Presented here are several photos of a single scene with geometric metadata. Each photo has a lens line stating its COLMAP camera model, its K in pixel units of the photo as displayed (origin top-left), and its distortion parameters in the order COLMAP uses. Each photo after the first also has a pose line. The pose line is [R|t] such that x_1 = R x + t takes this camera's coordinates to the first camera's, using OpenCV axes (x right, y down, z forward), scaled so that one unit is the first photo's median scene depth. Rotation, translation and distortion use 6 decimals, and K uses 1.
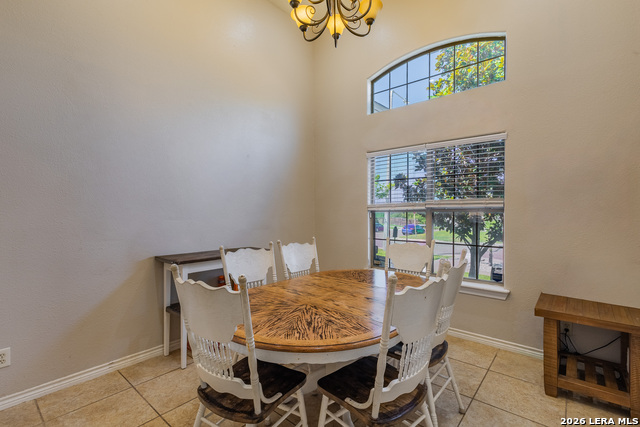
lens RADIAL K [[293.7, 0, 321.5], [0, 293.7, 211.3], [0, 0, 1]] dist [0.005810, -0.001108]
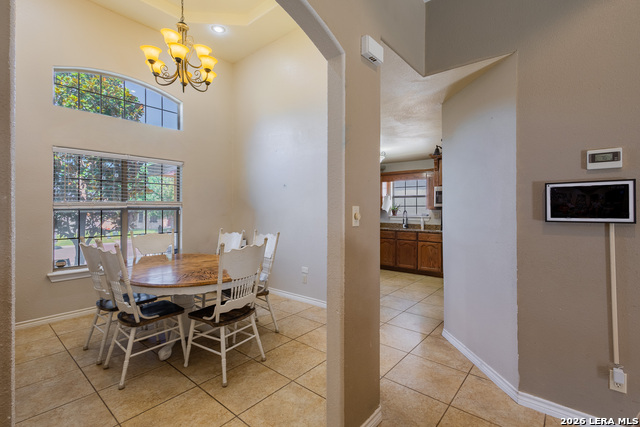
lens RADIAL K [[293.7, 0, 319.3], [0, 293.7, 207.1], [0, 0, 1]] dist [0.005810, -0.001108]
pose [[-0.000698, 0.017663, 0.999844, -1.591046], [0.013003, 0.999760, -0.017652, 0.038868], [-0.999915, 0.012989, -0.000927, 0.358514]]
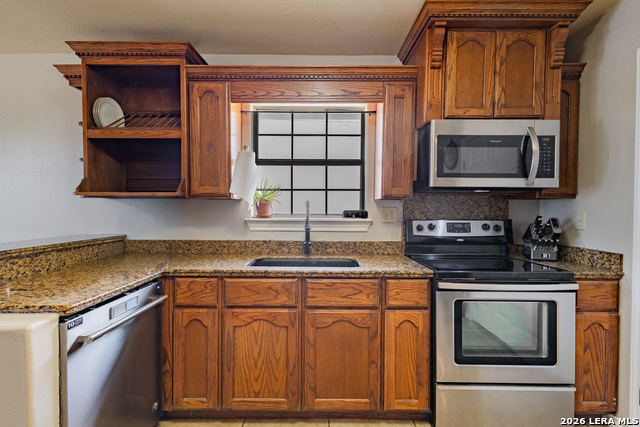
lens RADIAL K [[293.7, 0, 317.4], [0, 293.7, 214.0], [0, 0, 1]] dist [0.005810, -0.001108]
pose [[-0.636733, -0.008857, 0.771034, 1.243180], [0.014511, 0.999619, 0.023467, 0.054726], [-0.770948, 0.026131, -0.636362, -0.020870]]
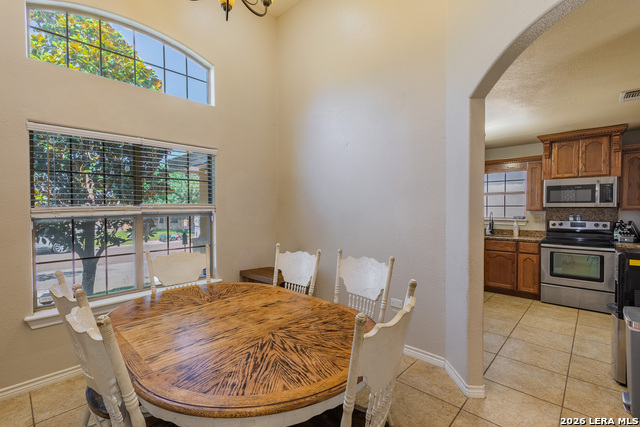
lens RADIAL K [[293.7, 0, 316.6], [0, 293.7, 211.6], [0, 0, 1]] dist [0.005810, -0.001108]
pose [[0.059715, -0.002891, 0.998211, -0.836401], [0.020304, 0.999792, 0.001681, -0.011979], [-0.998009, 0.020167, 0.059761, 0.811196]]
